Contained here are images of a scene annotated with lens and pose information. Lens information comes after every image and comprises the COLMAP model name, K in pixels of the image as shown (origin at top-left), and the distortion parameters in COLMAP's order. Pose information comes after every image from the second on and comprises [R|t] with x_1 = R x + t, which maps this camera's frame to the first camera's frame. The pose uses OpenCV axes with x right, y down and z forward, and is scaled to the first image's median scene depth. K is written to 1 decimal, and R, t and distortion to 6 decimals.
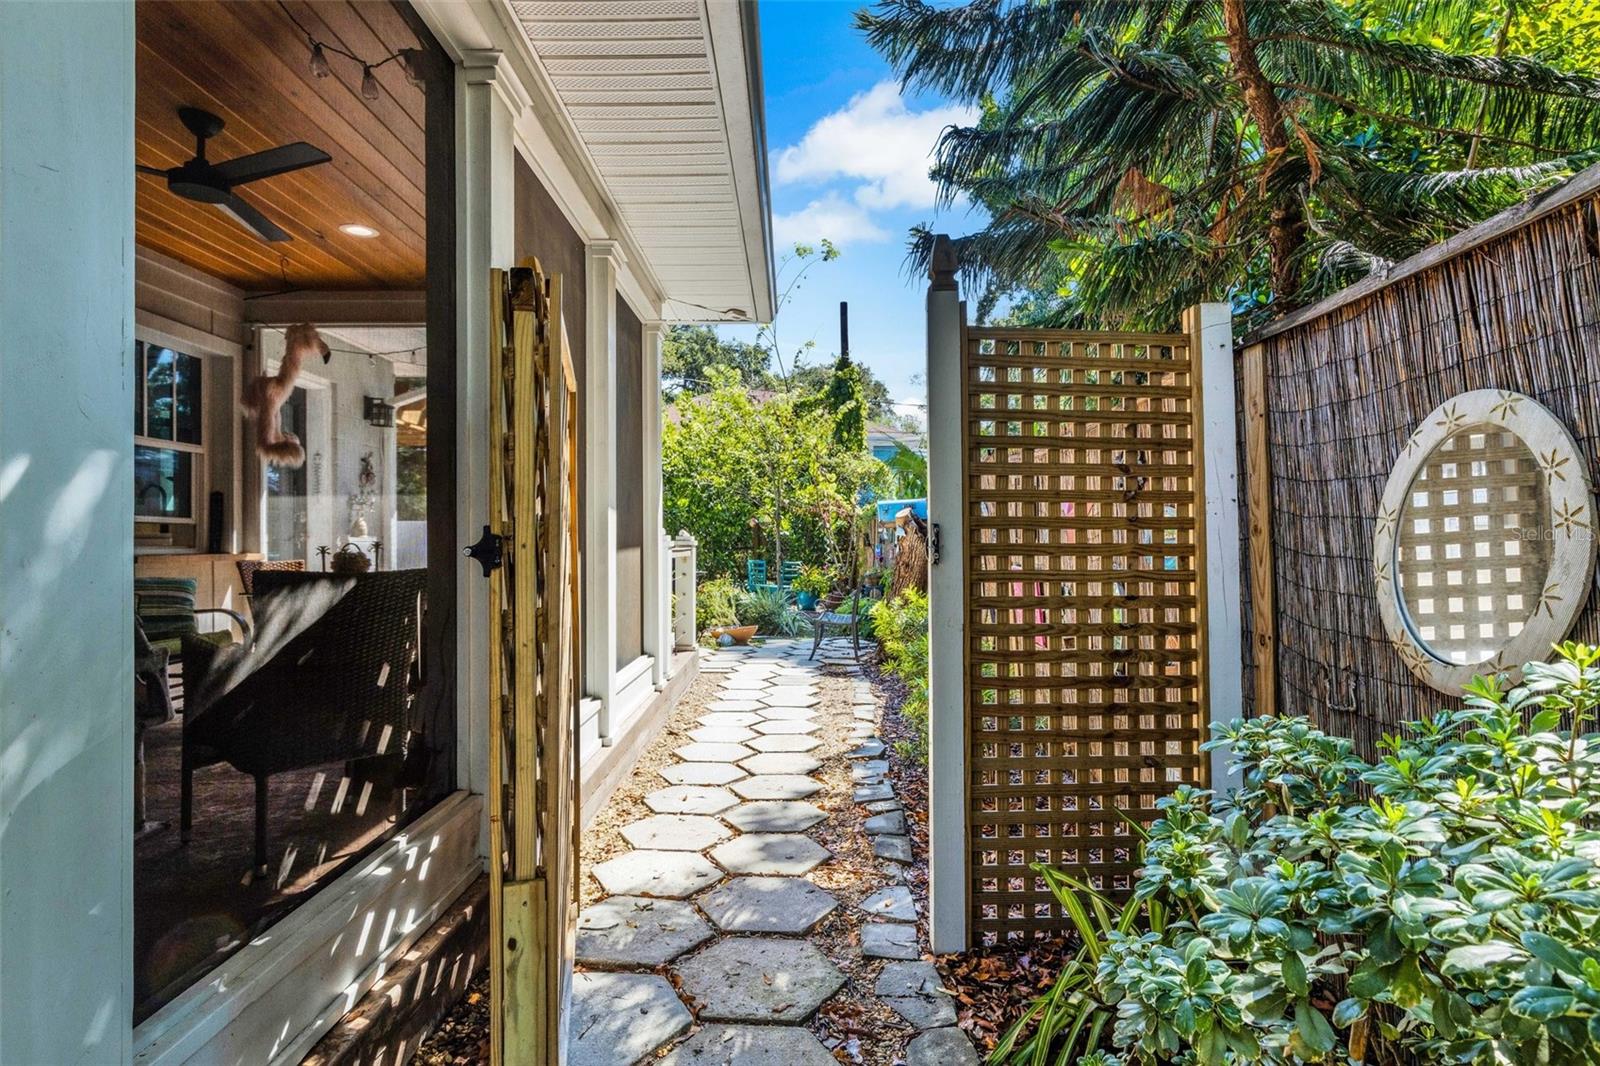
lens RADIAL K [[796.8, 0, 804.7], [0, 796.8, 541.4], [0, 0, 1]] dist [0.002488, 0.000860]
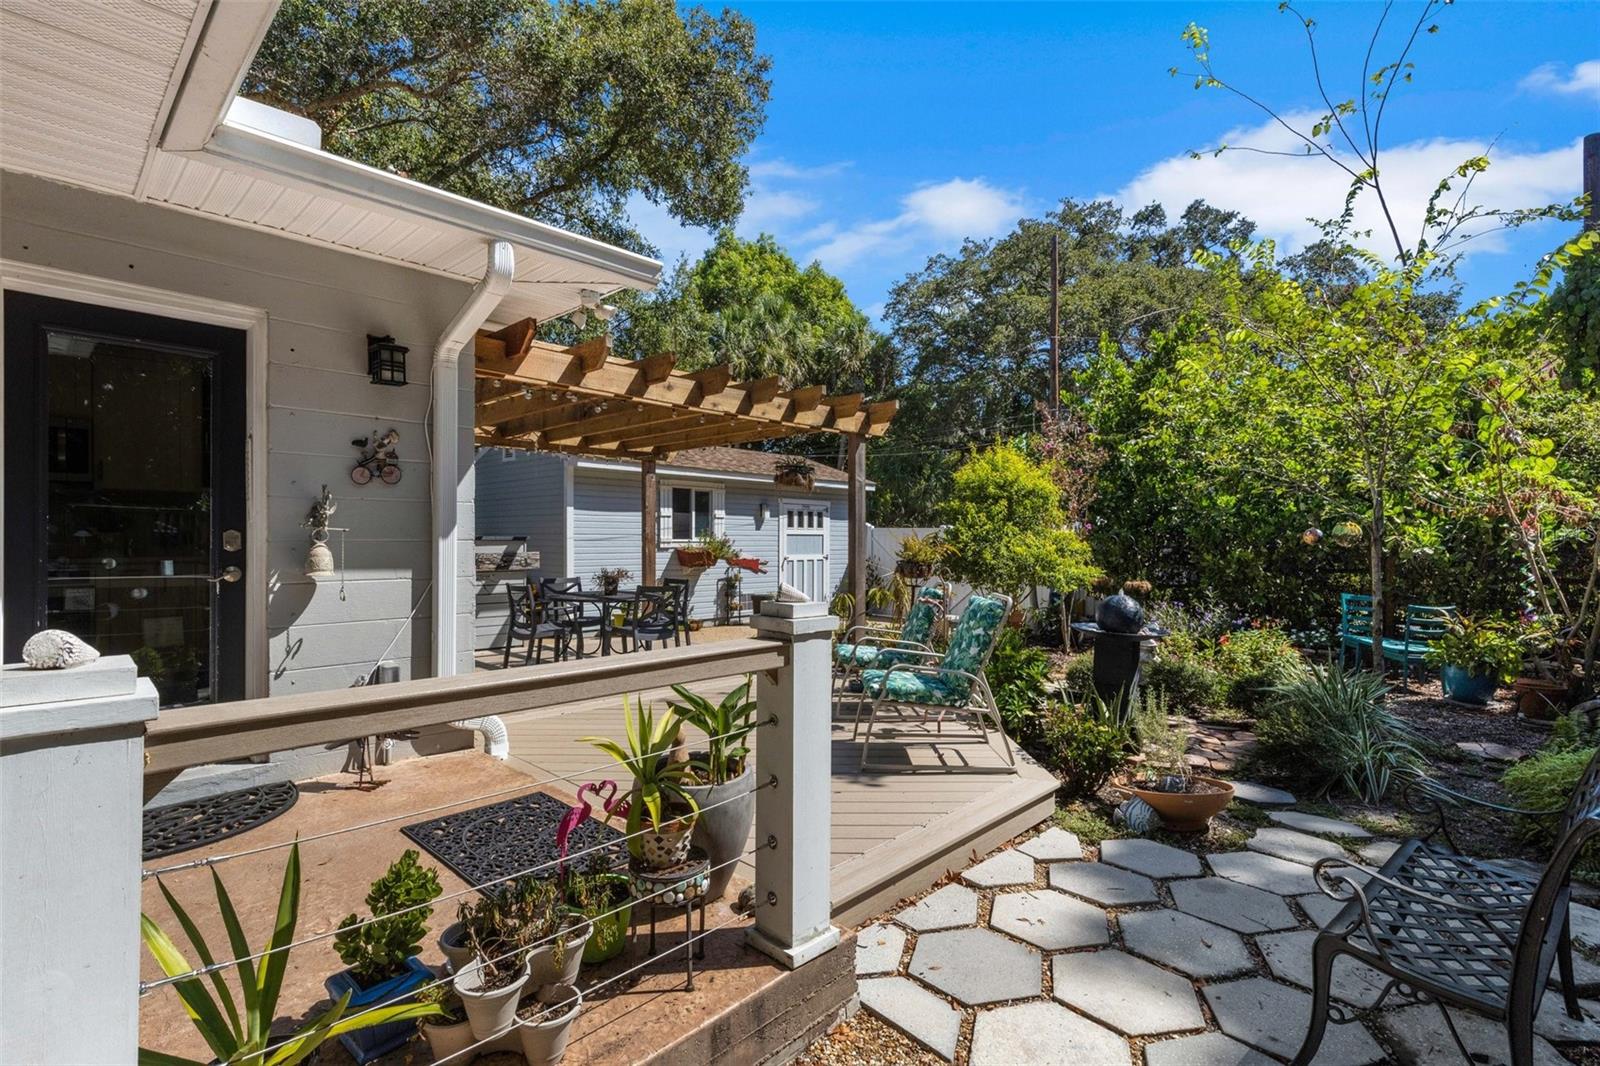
lens RADIAL K [[759.9, 0, 842.6], [0, 759.9, 553.4], [0, 0, 1]] dist [0.005943, 0.000653]
pose [[0.743539, 0.021407, -0.668350, 0.028186], [-0.012109, 0.999755, 0.018551, -0.013631], [0.668583, -0.005701, 0.743616, 0.310082]]
